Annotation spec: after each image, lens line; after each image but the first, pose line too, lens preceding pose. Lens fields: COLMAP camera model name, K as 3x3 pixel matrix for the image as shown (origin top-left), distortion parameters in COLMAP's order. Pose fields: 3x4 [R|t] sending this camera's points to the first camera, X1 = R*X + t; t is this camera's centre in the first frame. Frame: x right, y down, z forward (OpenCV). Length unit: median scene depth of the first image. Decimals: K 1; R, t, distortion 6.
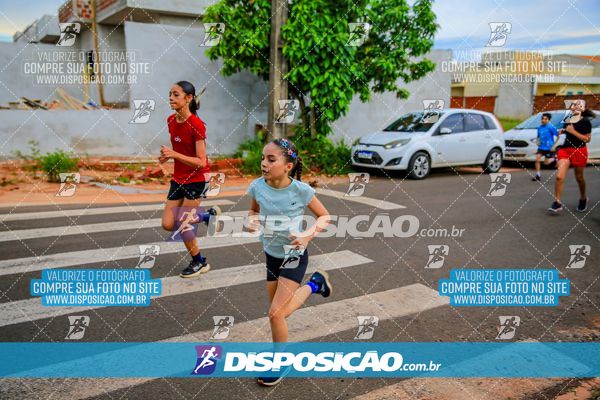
lens RADIAL K [[515.7, 0, 295.9], [0, 515.7, 208.0], [0, 0, 1]] dist [0.028316, 0.038667]
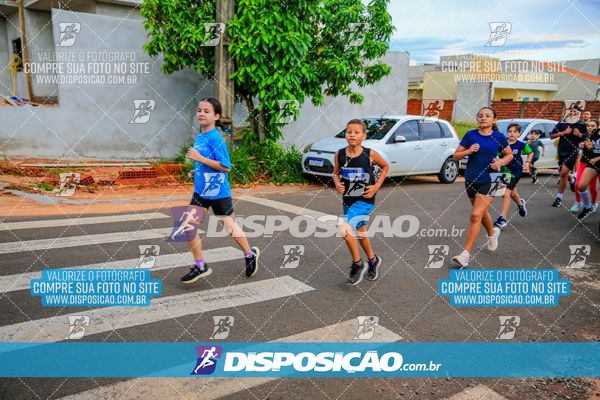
lens RADIAL K [[506.2, 0, 304.3], [0, 506.2, 197.3], [0, 0, 1]] dist [0.042418, 0.044377]
pose [[0.997225, 0.009163, 0.073883, 0.044202], [-0.009434, 0.999950, 0.003326, -0.041488], [-0.073849, -0.004013, 0.997261, 0.079958]]
